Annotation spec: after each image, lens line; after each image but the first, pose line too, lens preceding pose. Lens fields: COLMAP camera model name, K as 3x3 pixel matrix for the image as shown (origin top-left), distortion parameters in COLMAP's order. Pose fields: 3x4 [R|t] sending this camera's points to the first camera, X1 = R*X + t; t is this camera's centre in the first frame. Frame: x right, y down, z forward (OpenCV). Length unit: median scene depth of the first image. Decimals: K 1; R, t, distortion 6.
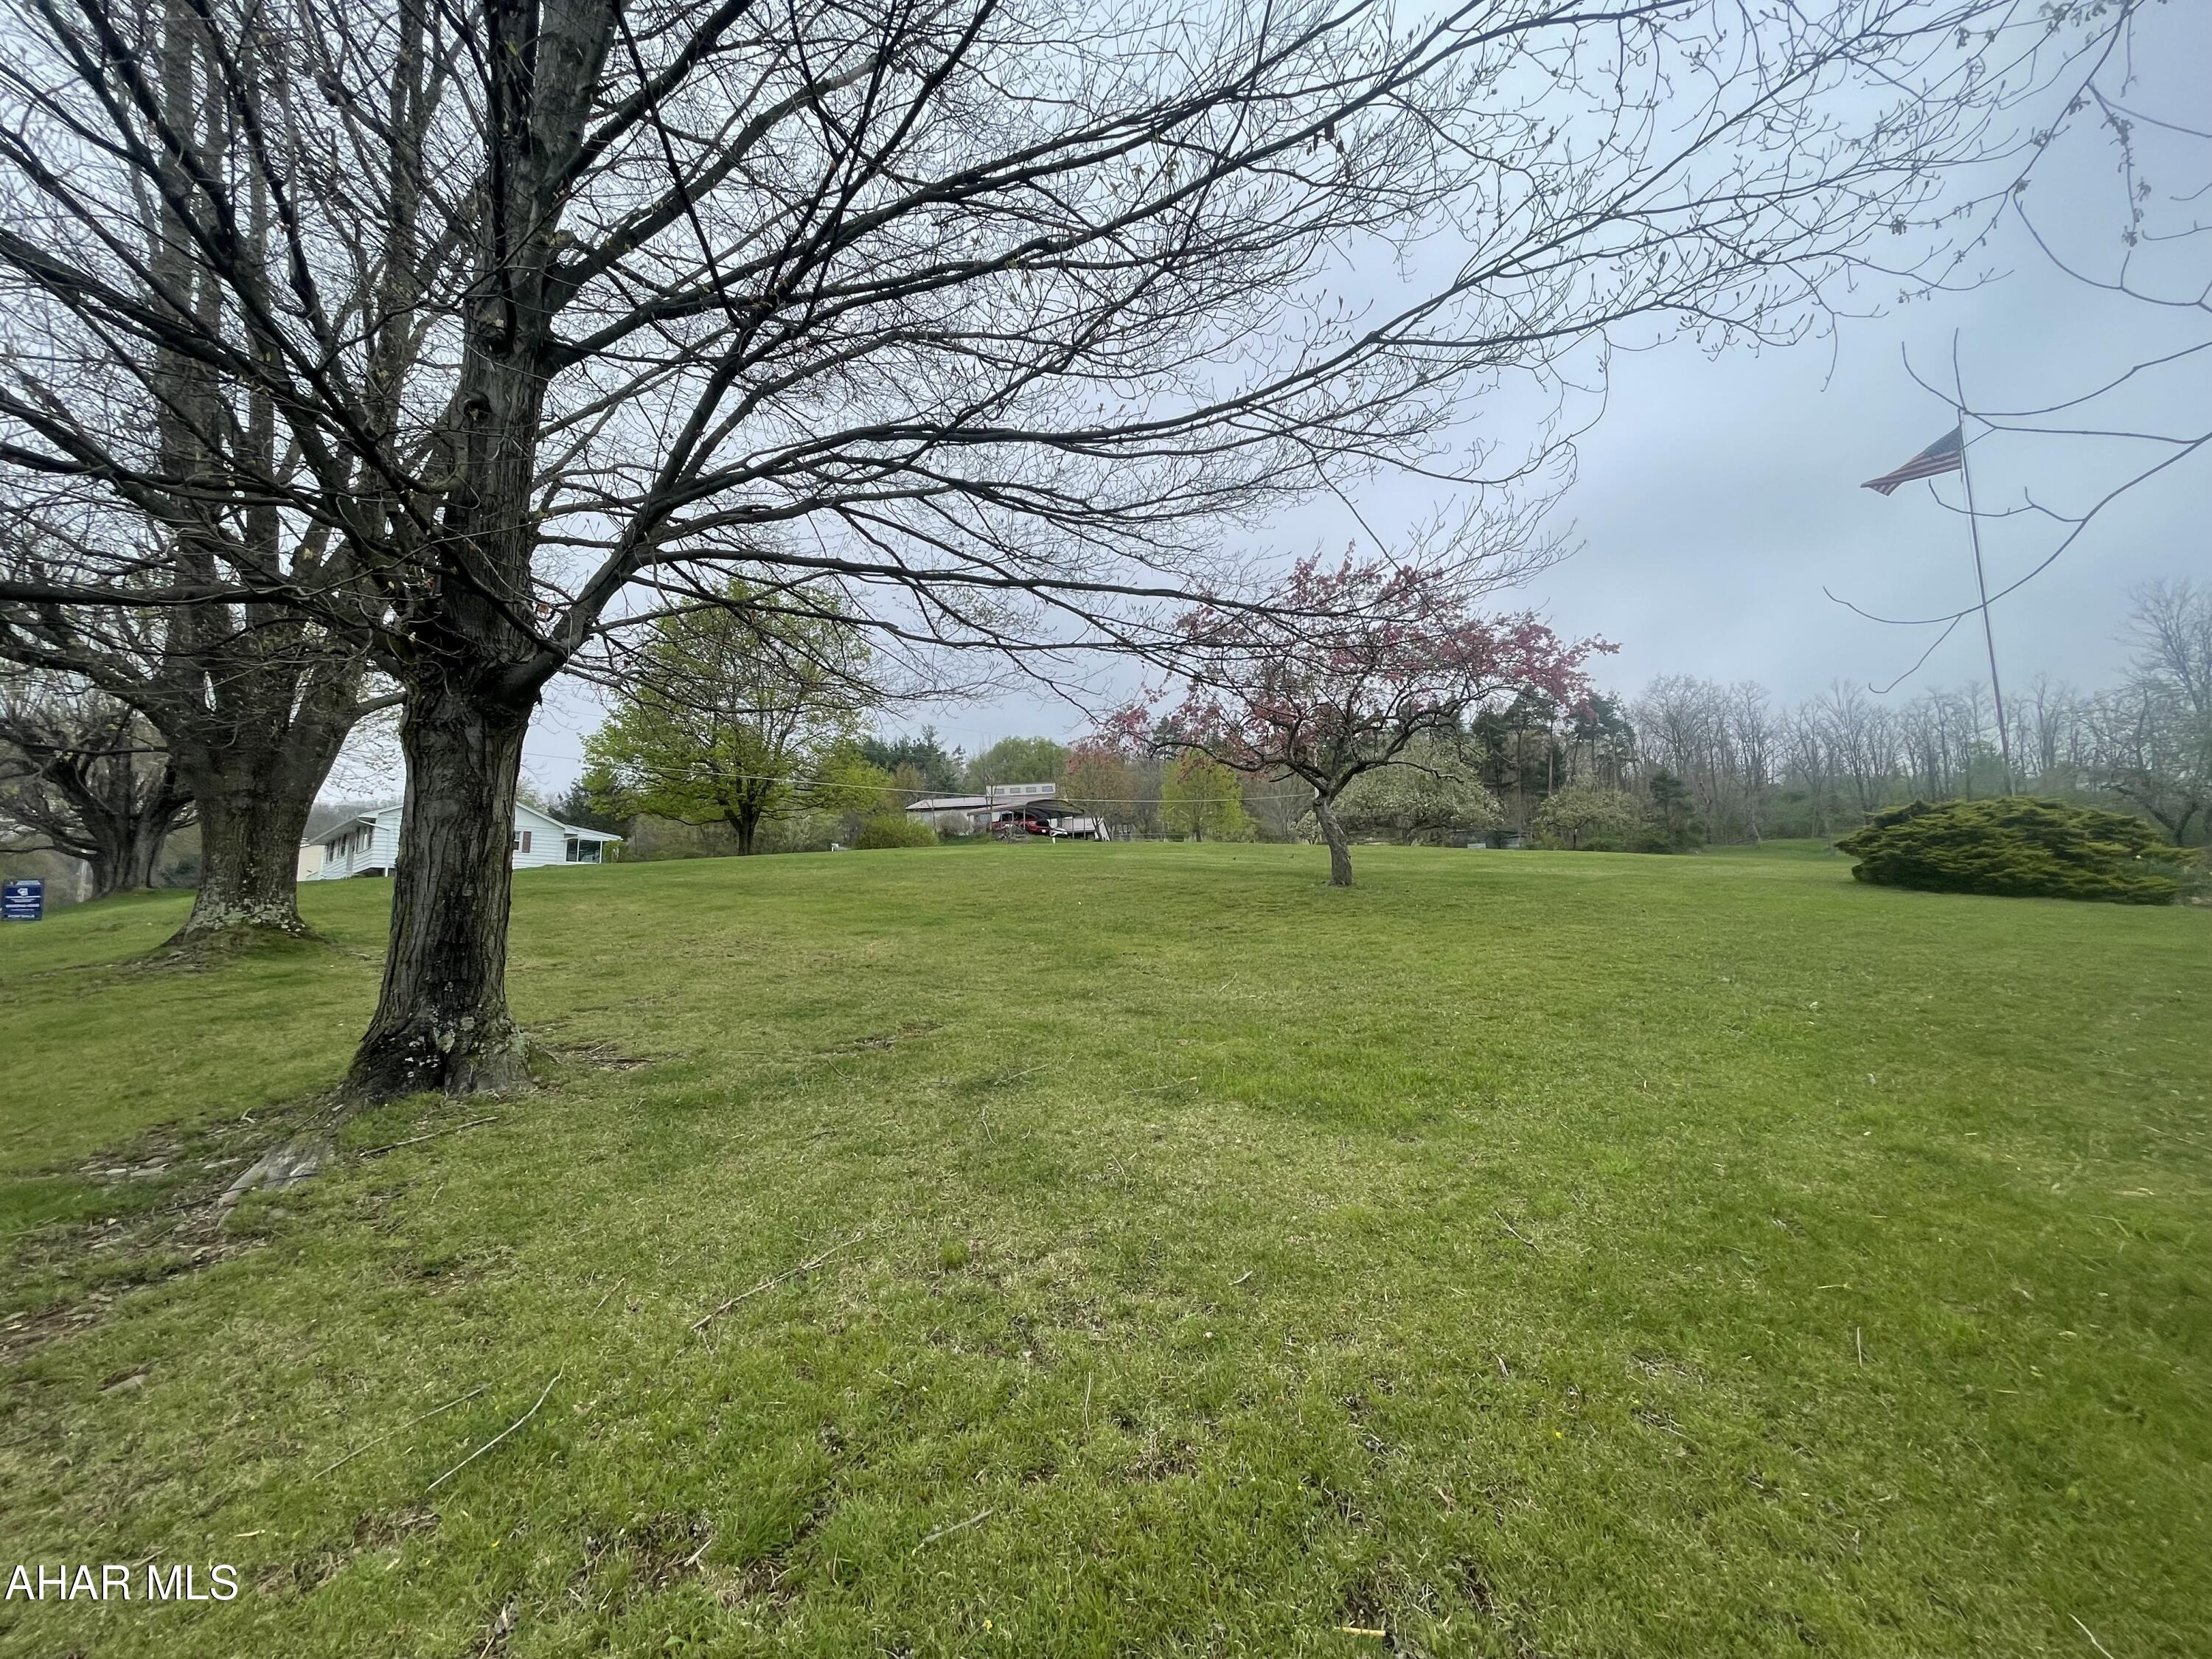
lens RADIAL K [[900.2, 0, 1105.9], [0, 900.2, 835.7], [0, 0, 1]] dist [-0.001410, 0.001555]
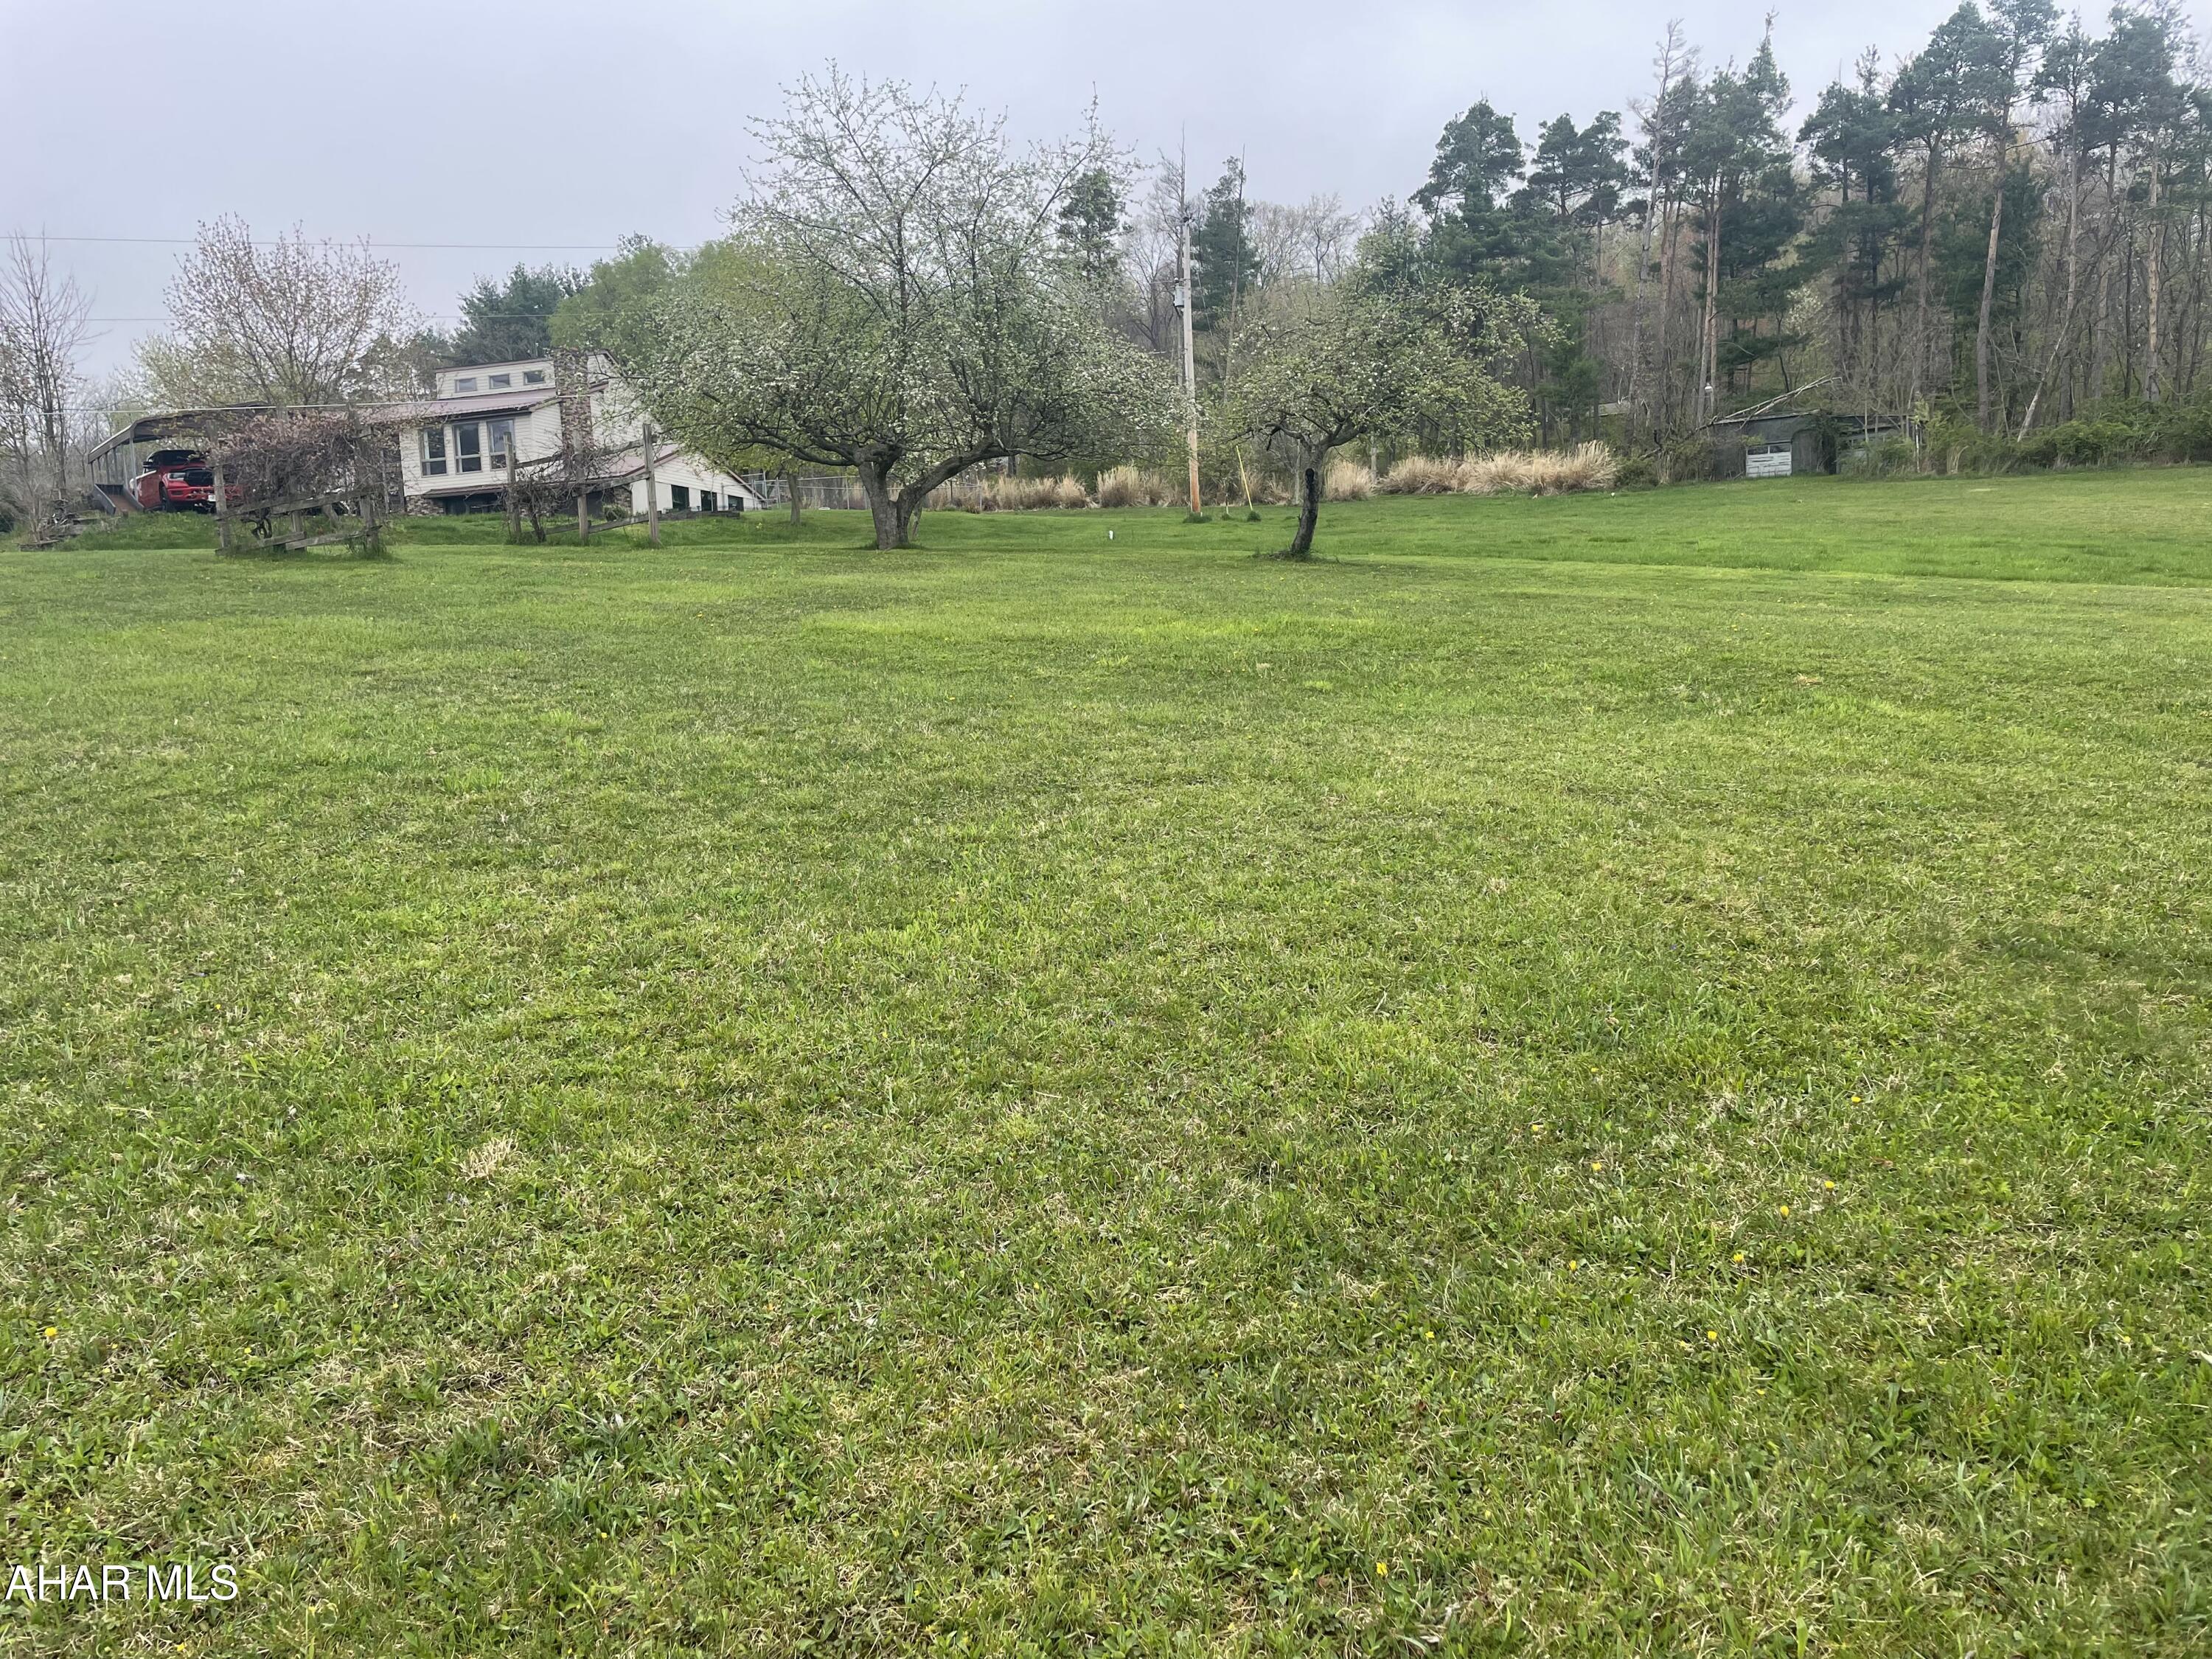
lens RADIAL K [[1676.3, 0, 1083.2], [0, 1676.3, 814.1], [0, 0, 1]] dist [0.086785, -0.106581]
pose [[0.986742, -0.013391, -0.161746, 0.250213], [0.046993, 0.977473, 0.205761, -0.004614], [0.155347, -0.210634, 0.965143, 0.231362]]
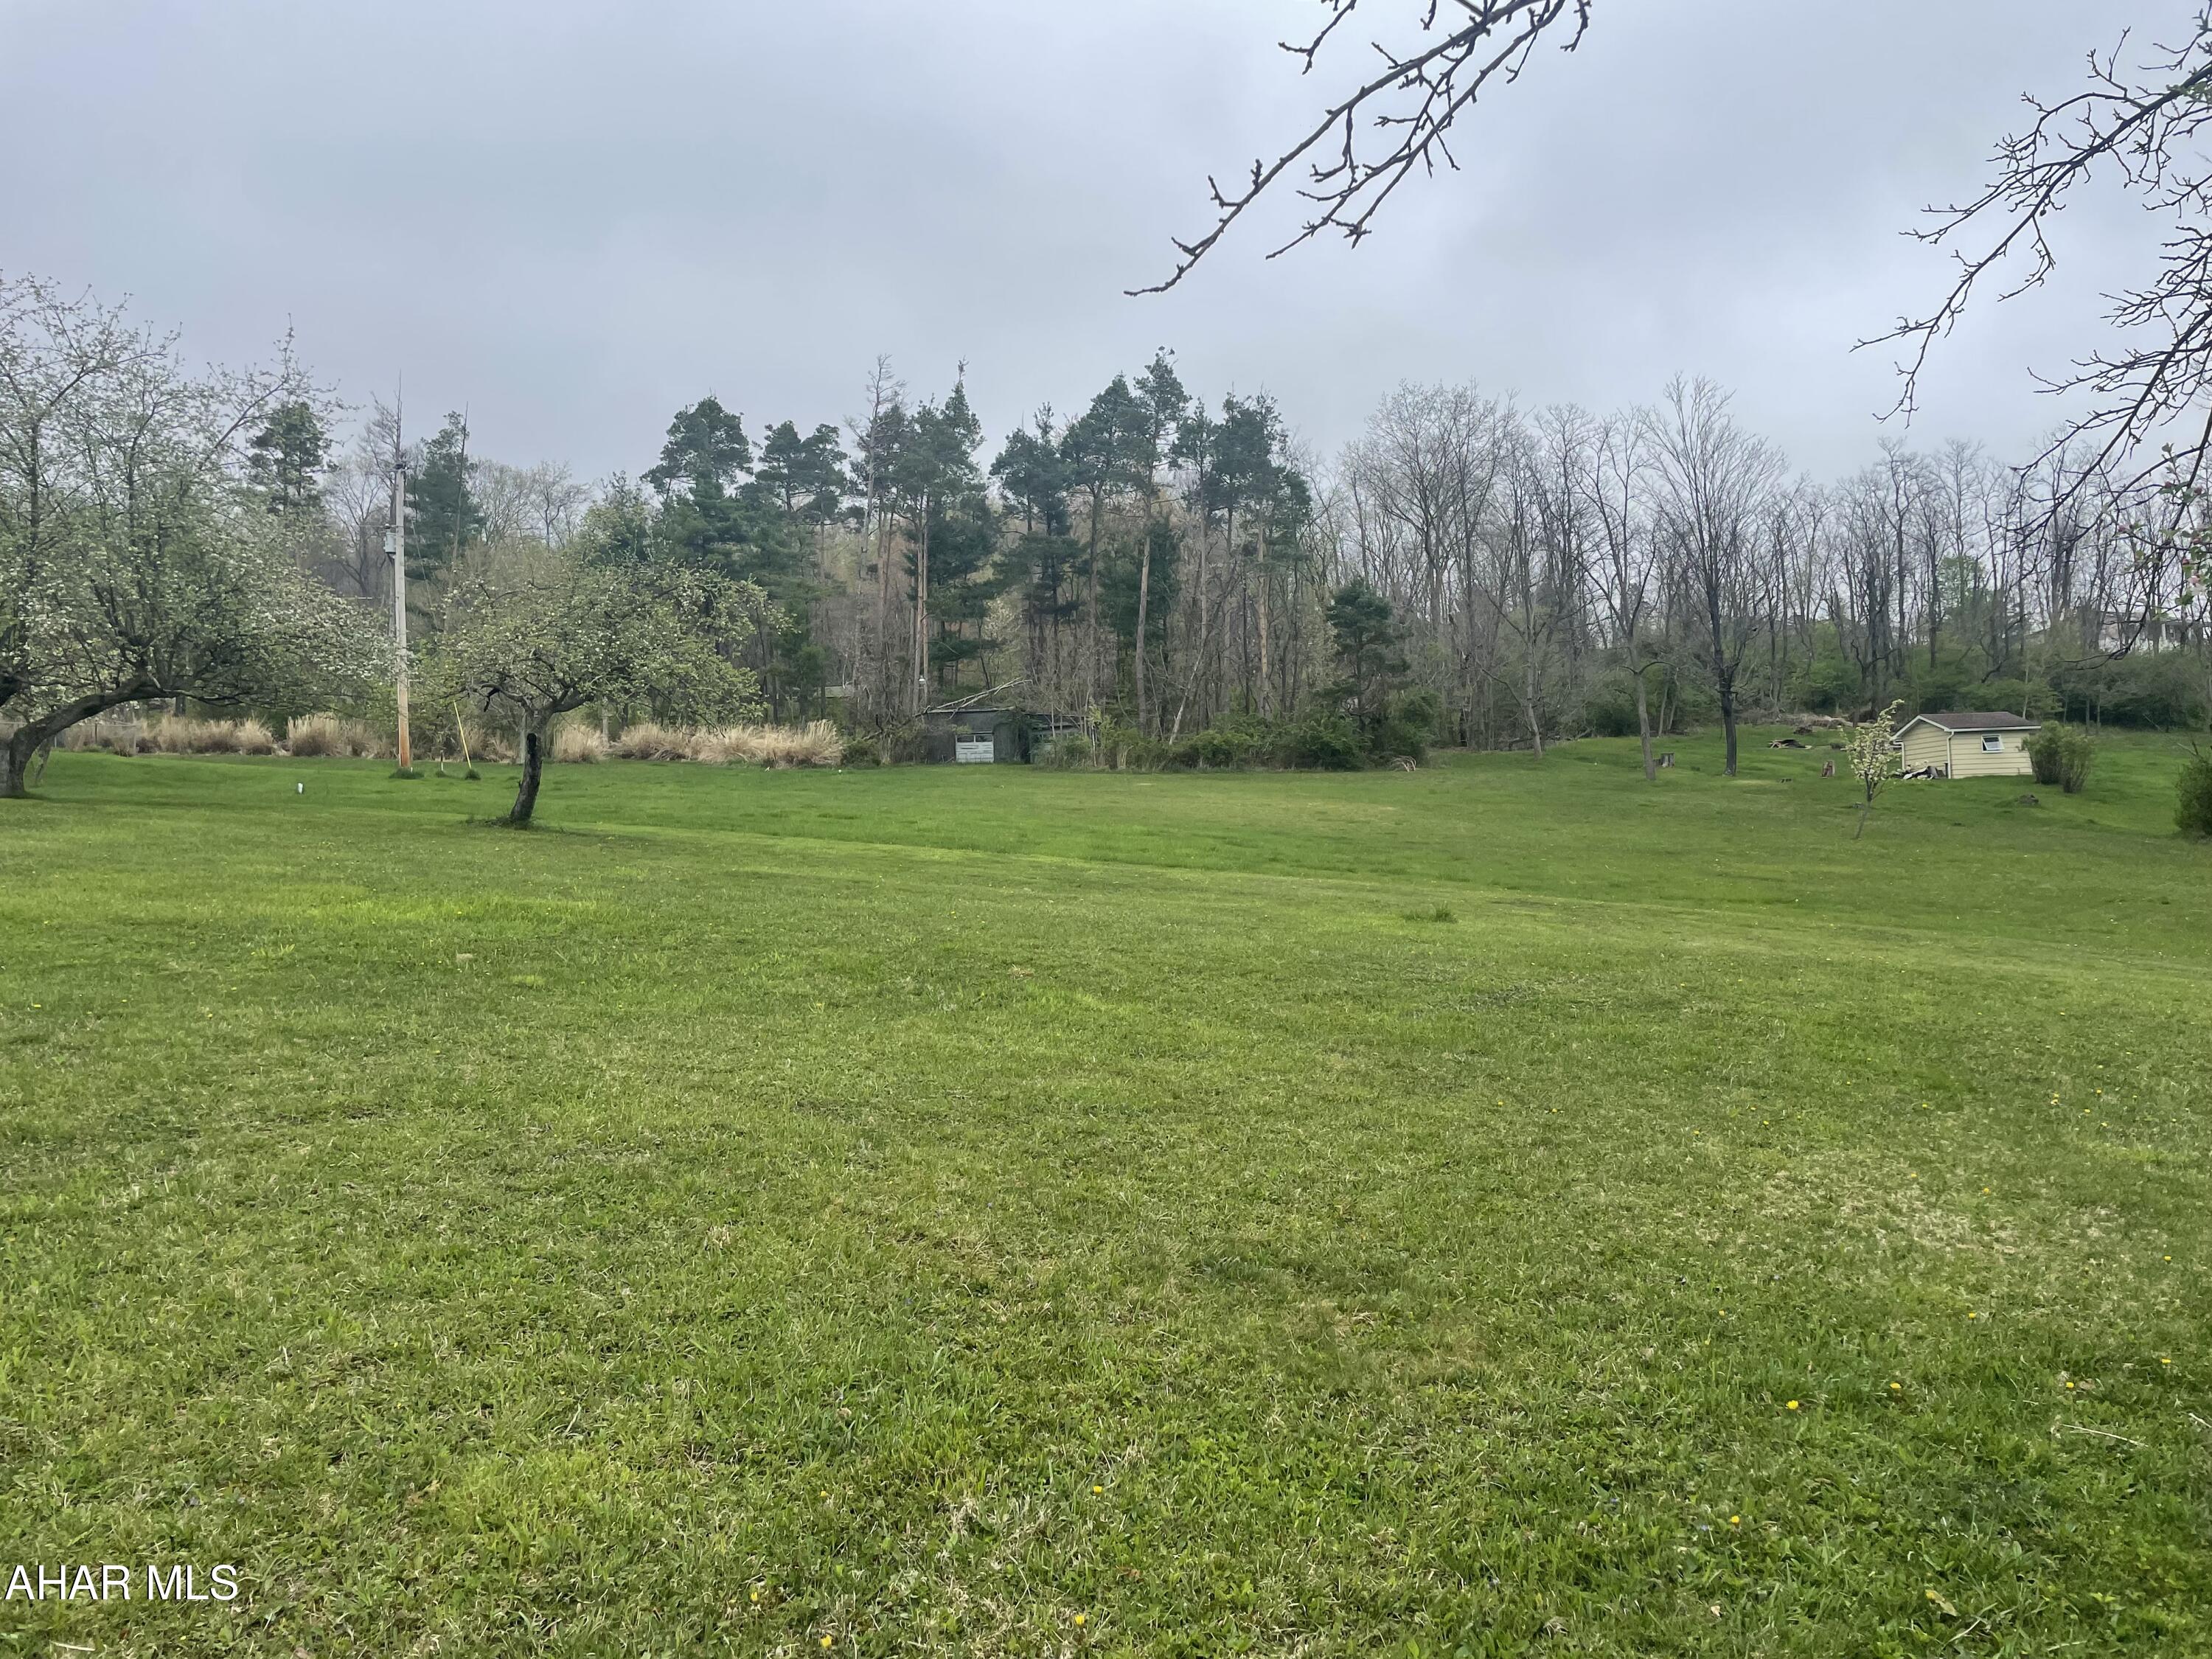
lens RADIAL K [[1676.3, 0, 1108.3], [0, 1676.3, 812.1], [0, 0, 1]] dist [0.086785, -0.106581]
pose [[0.955437, -0.003347, 0.295175, 0.250954], [-0.014266, 0.998244, 0.057495, -0.005603], [-0.294849, -0.059144, 0.953712, 0.236672]]
